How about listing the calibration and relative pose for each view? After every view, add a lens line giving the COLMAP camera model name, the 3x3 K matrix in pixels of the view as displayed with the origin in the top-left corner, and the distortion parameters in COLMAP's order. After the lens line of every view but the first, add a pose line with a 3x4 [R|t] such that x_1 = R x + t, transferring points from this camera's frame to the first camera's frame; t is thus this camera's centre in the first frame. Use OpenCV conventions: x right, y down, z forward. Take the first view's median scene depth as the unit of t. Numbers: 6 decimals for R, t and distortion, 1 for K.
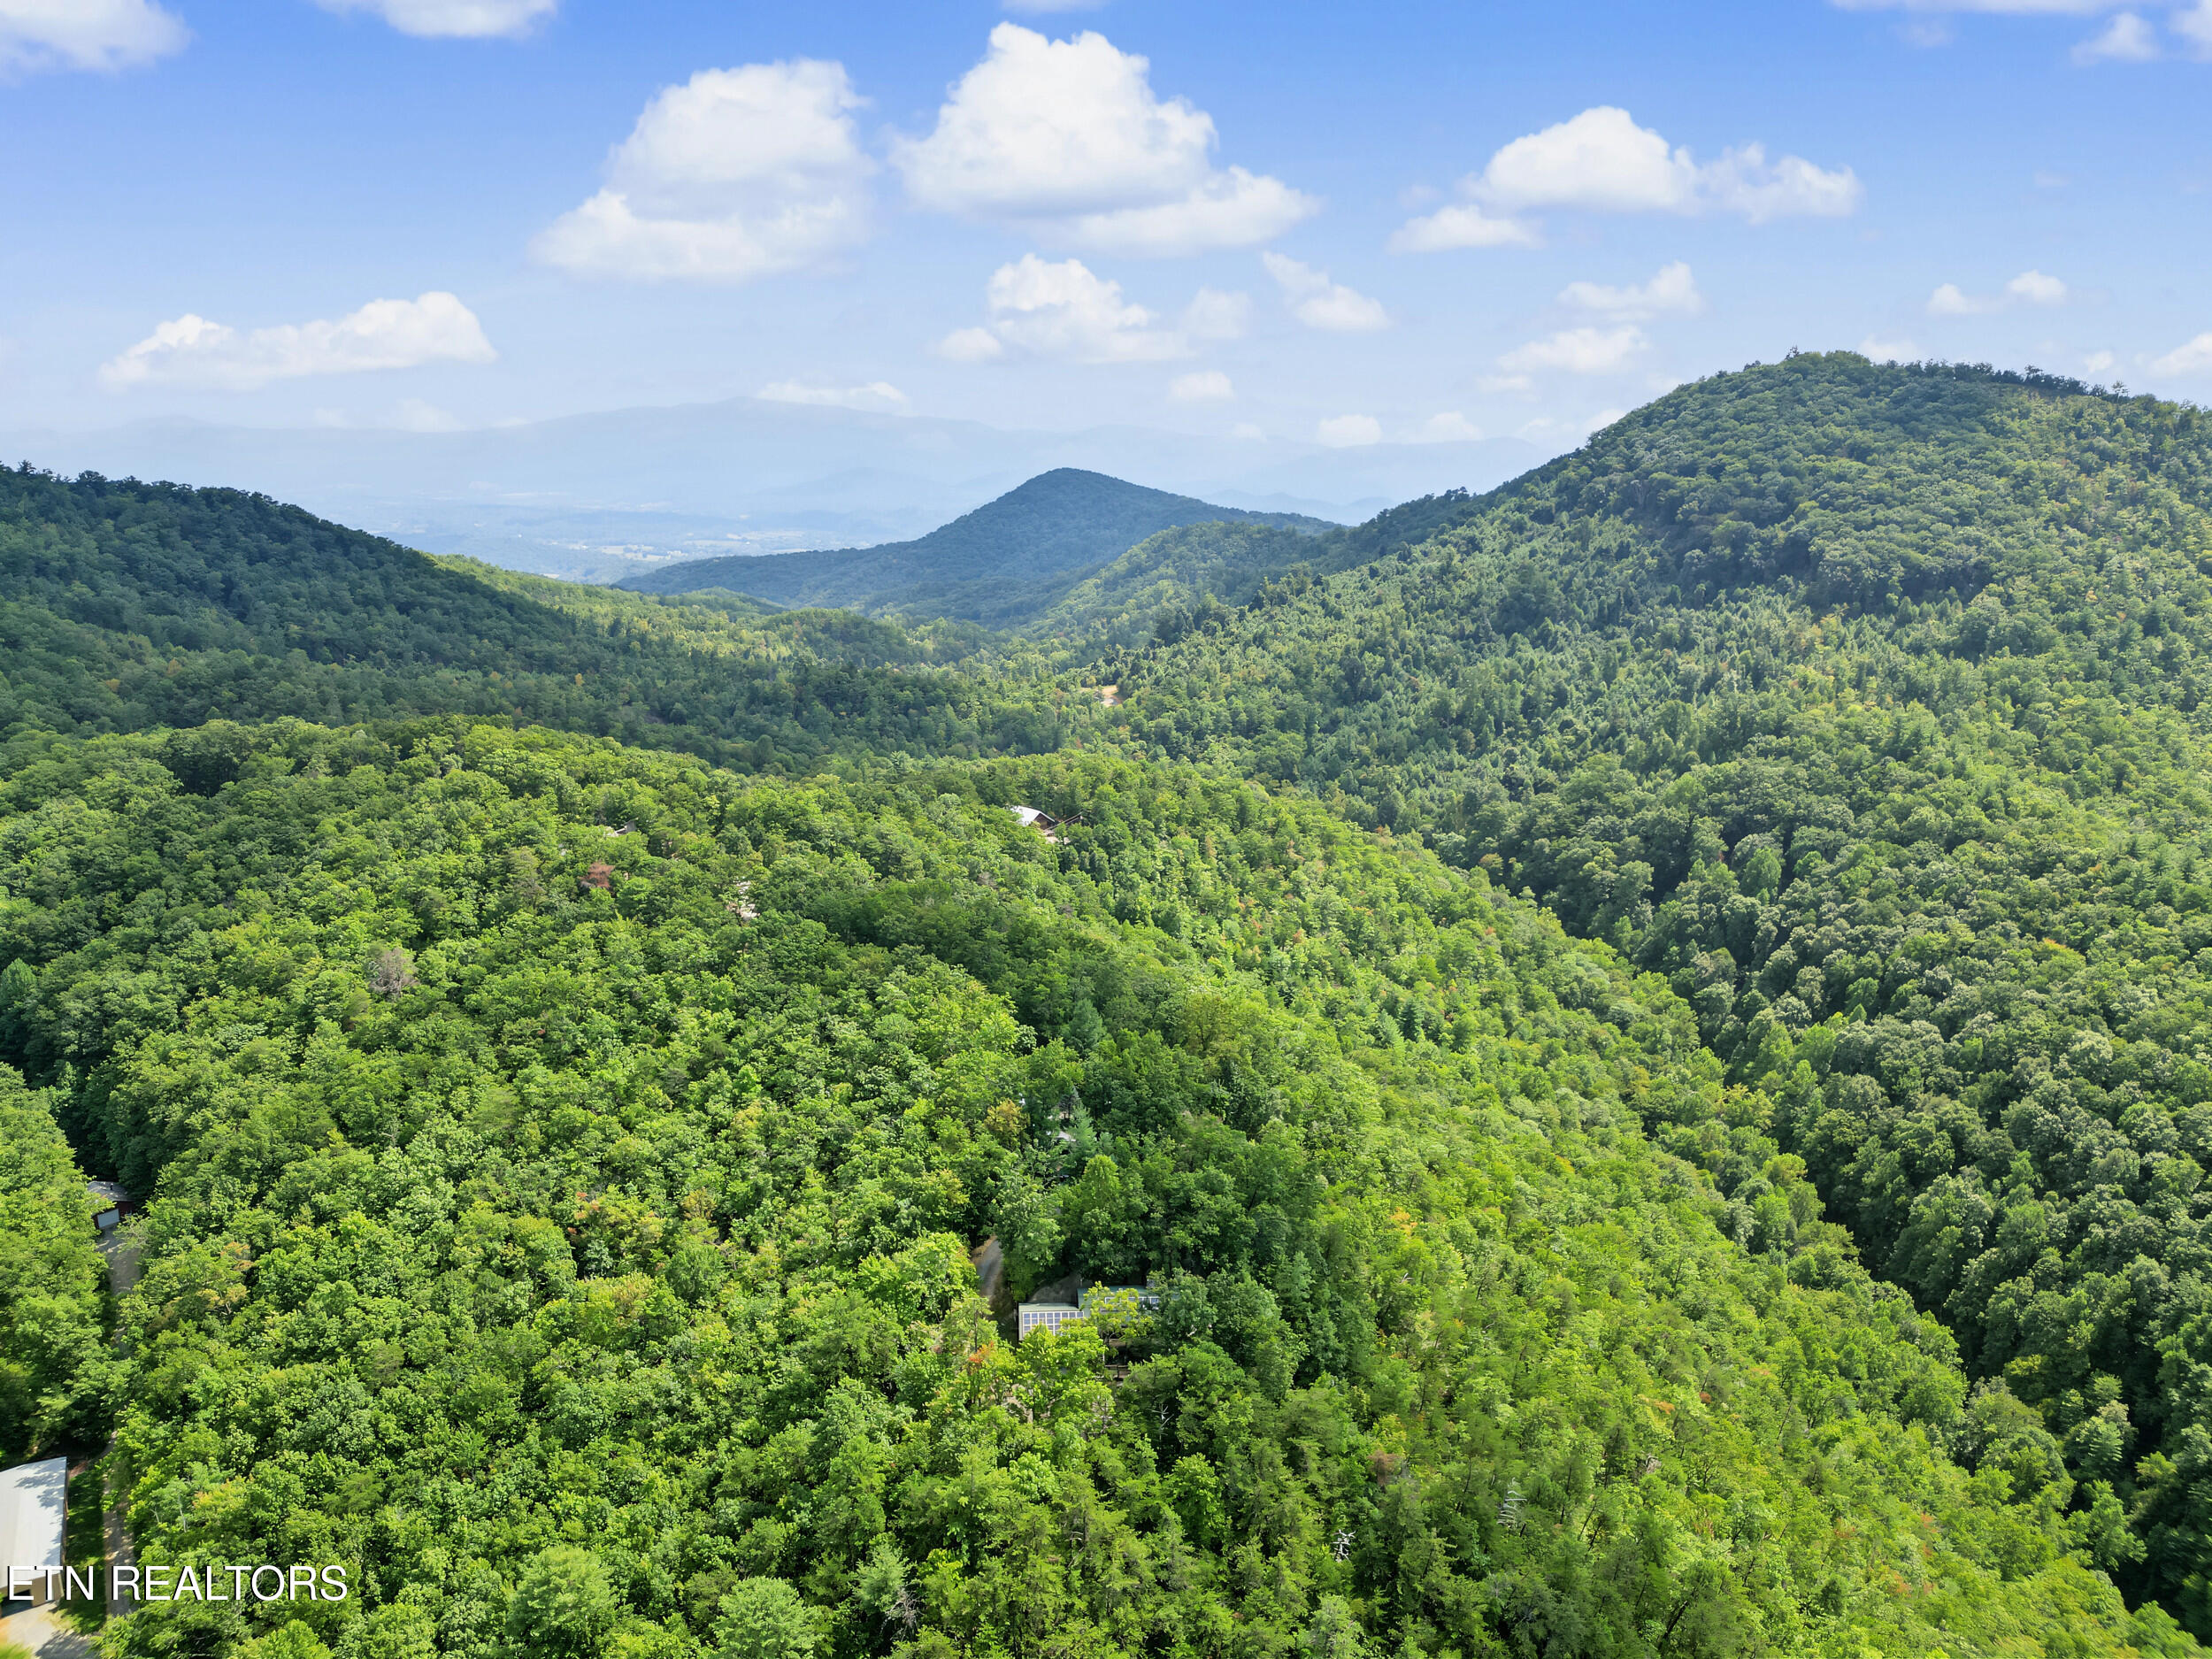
lens RADIAL K [[1577.8, 0, 1102.2], [0, 1577.8, 837.9], [0, 0, 1]] dist [-0.032062, -0.007052]
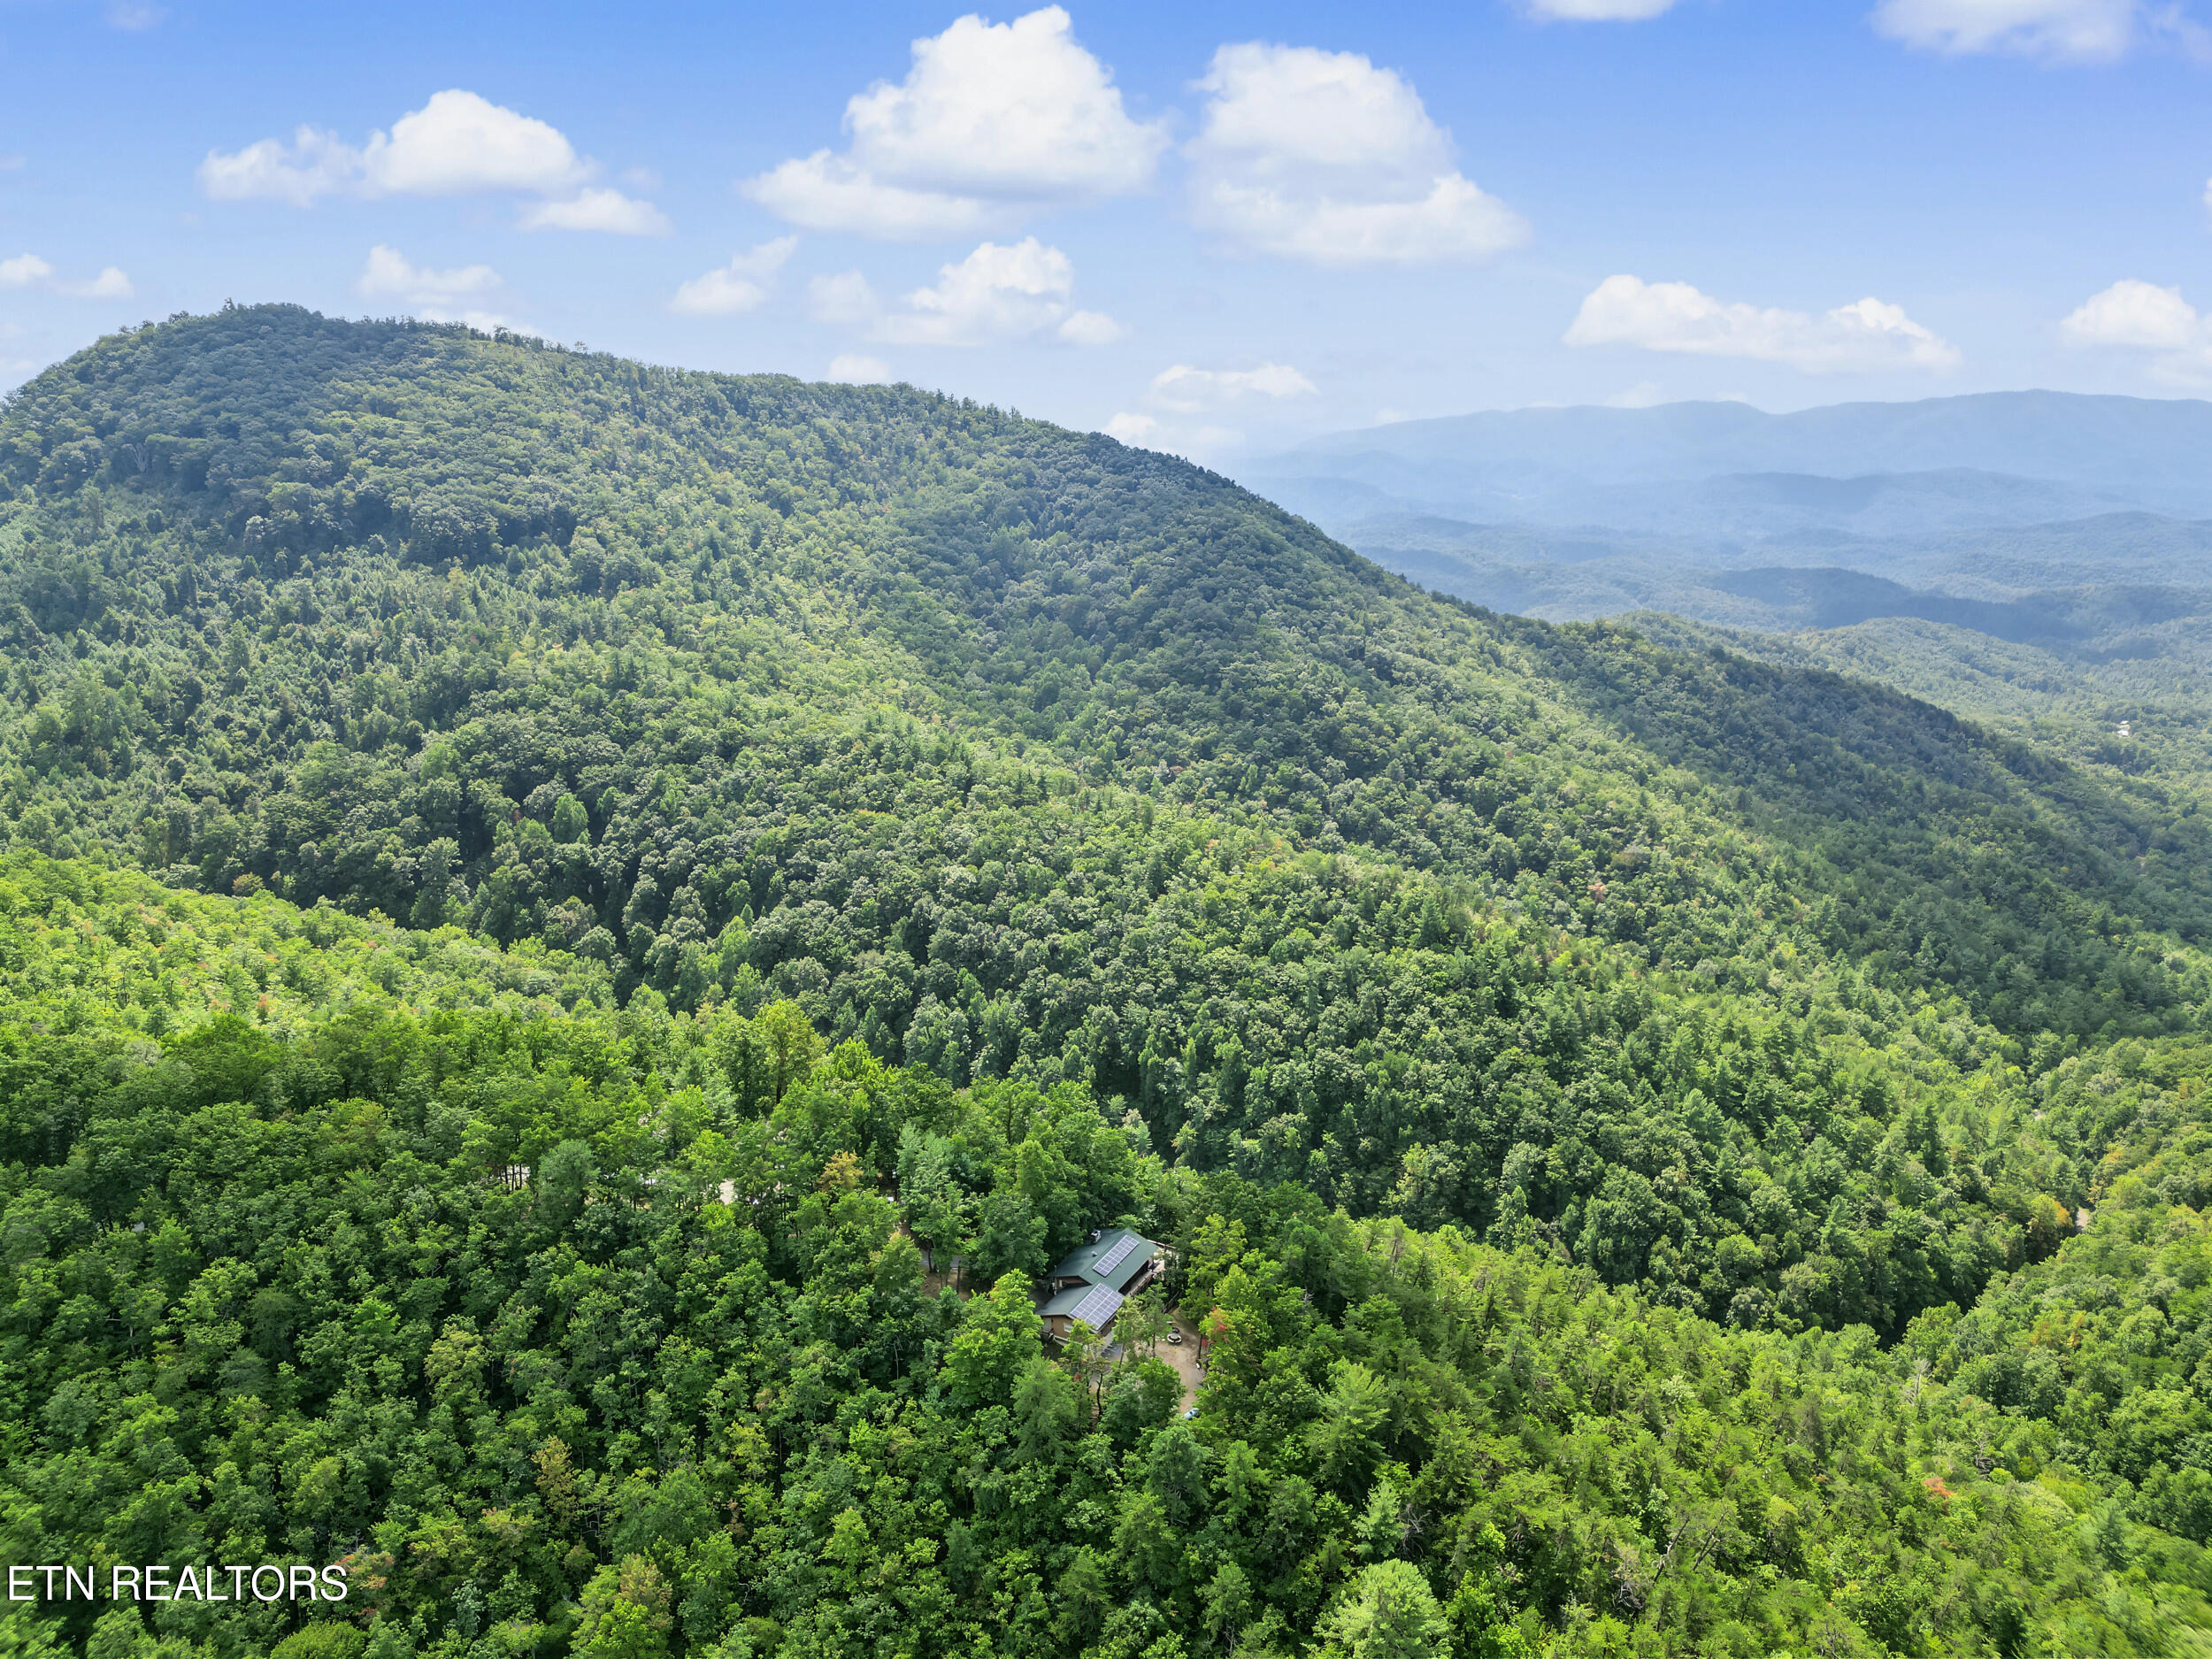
lens RADIAL K [[1577.8, 0, 1112.7], [0, 1577.8, 829.7], [0, 0, 1]] dist [-0.032062, -0.007052]
pose [[0.497734, -0.227783, 0.836885, -0.282888], [0.205208, 0.968430, 0.141540, -0.045742], [-0.842704, 0.101286, 0.528763, 0.154651]]
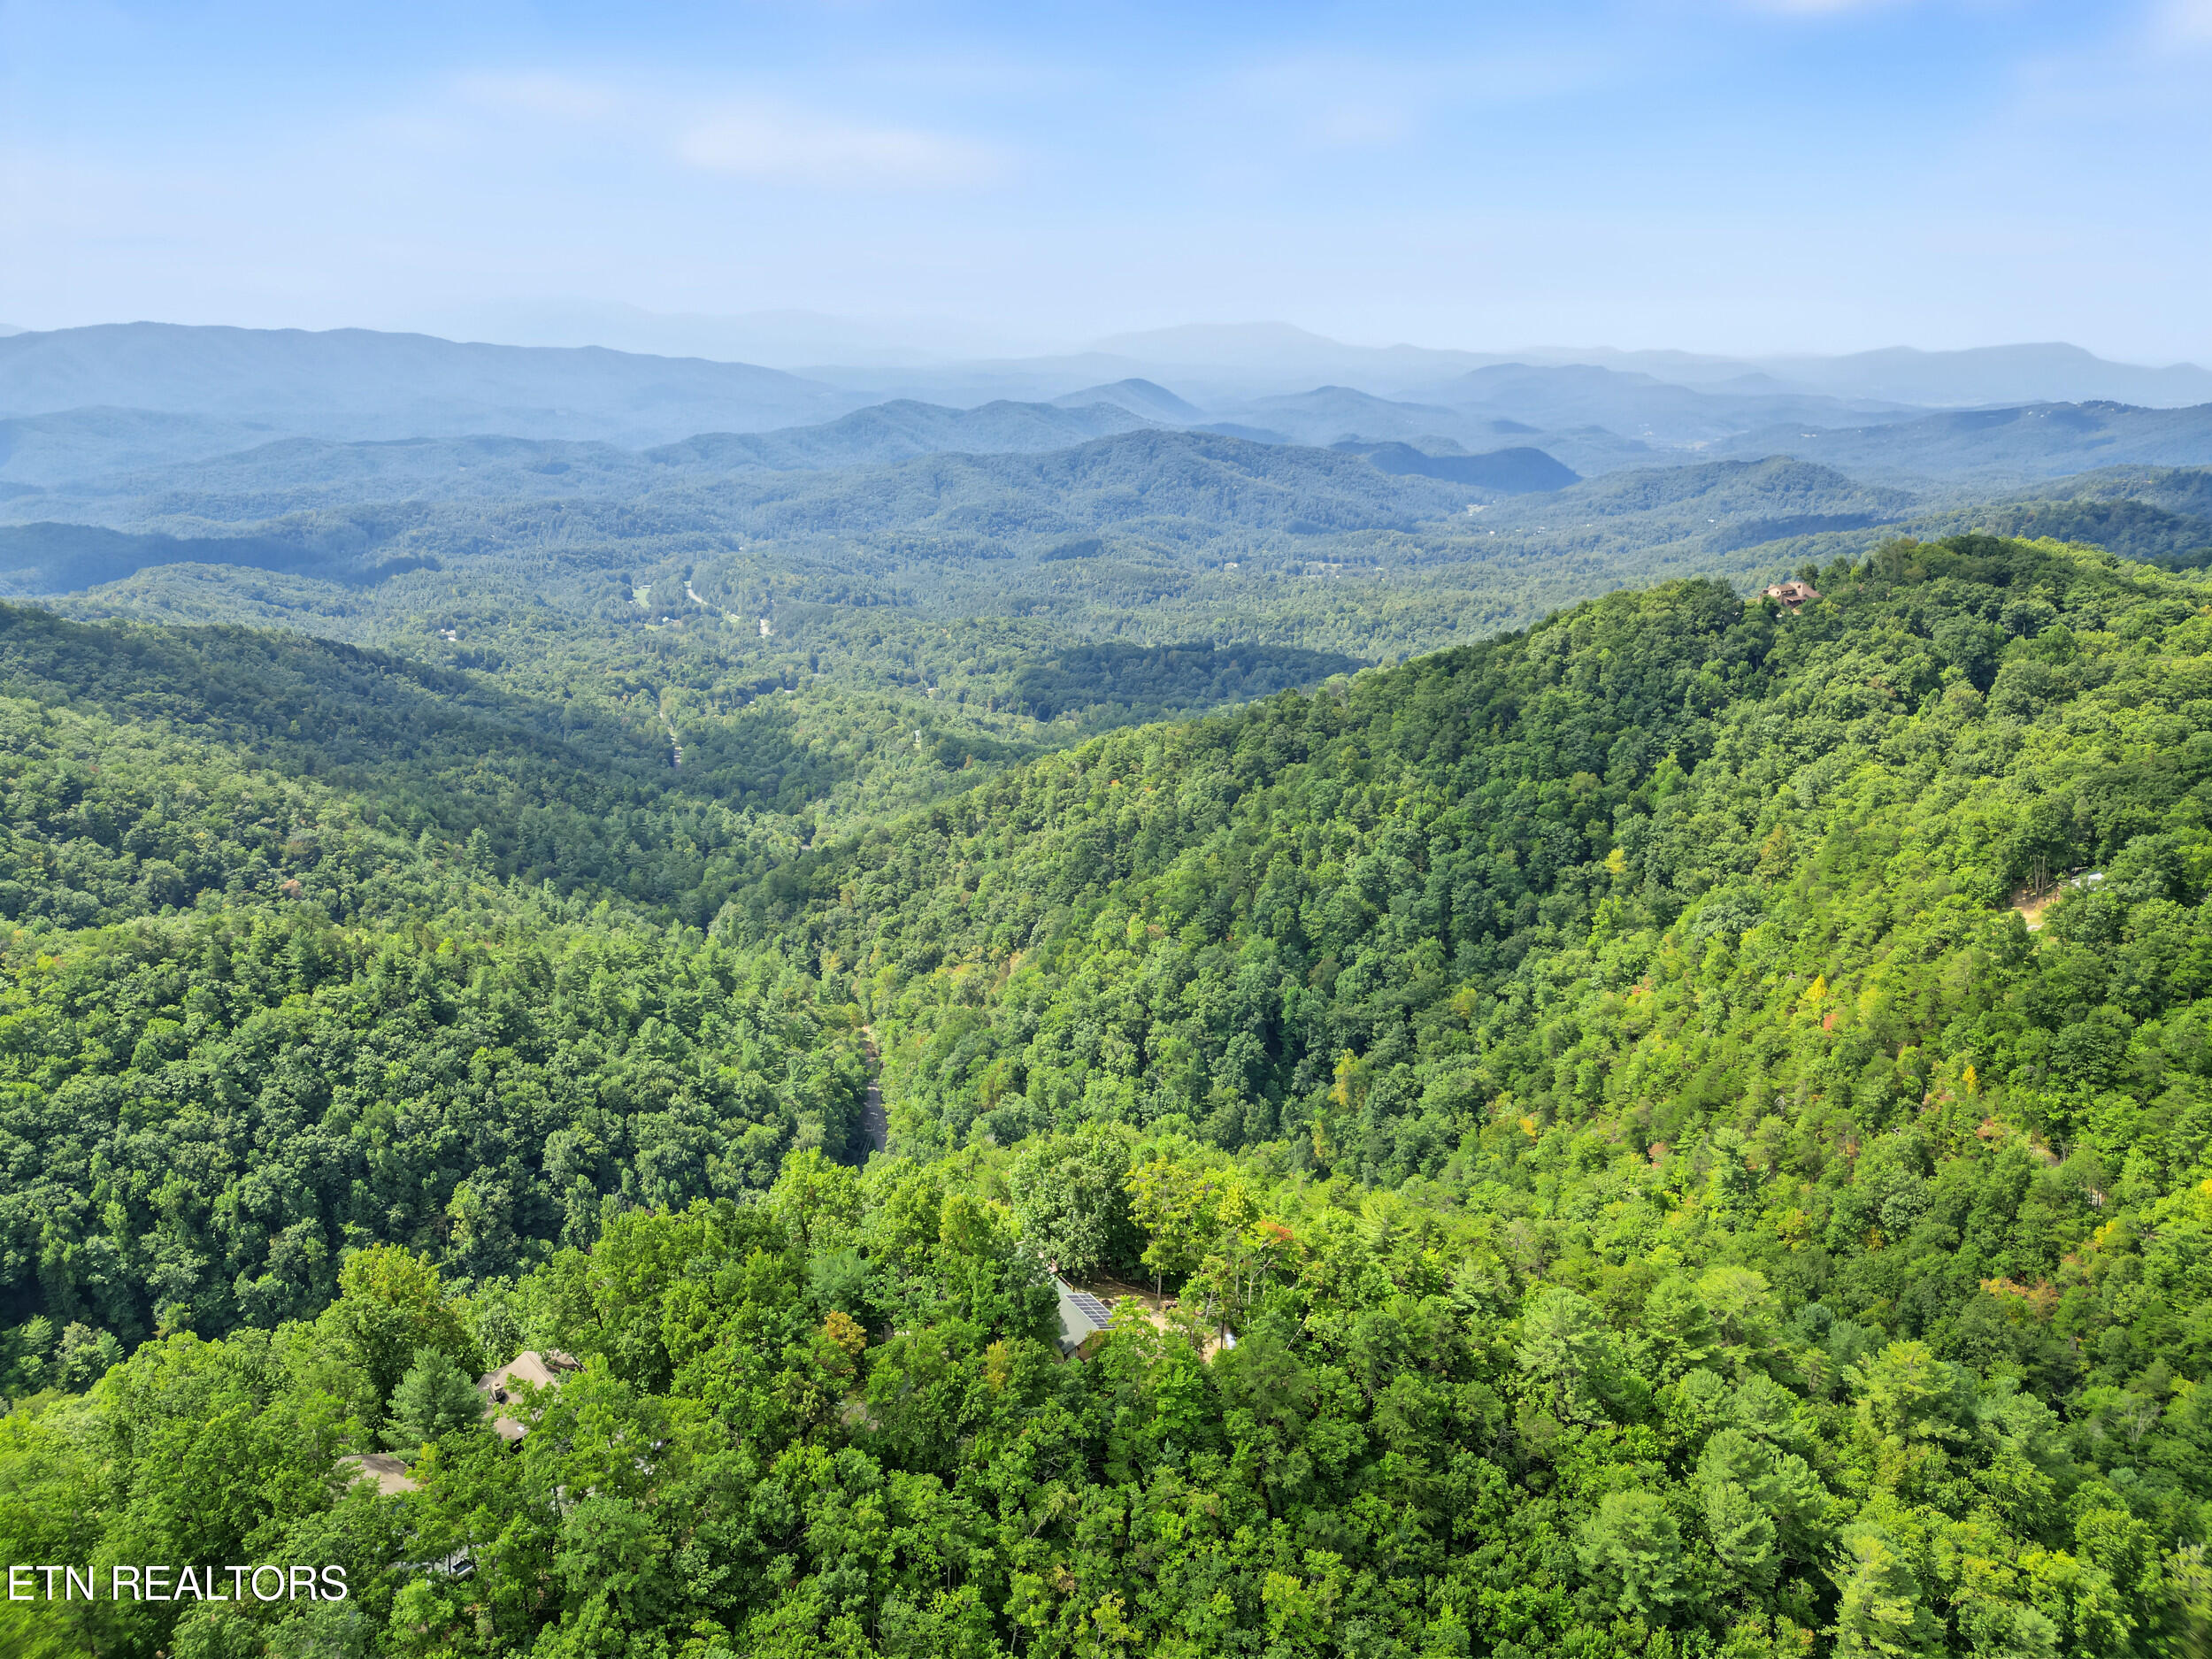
lens RADIAL K [[1577.8, 0, 1100.1], [0, 1577.8, 836.3], [0, 0, 1]] dist [-0.032062, -0.007052]
pose [[-0.522884, -0.260297, 0.811688, -0.257689], [0.198044, 0.889079, 0.412694, -0.119723], [-0.829078, 0.376541, -0.413335, 0.452404]]
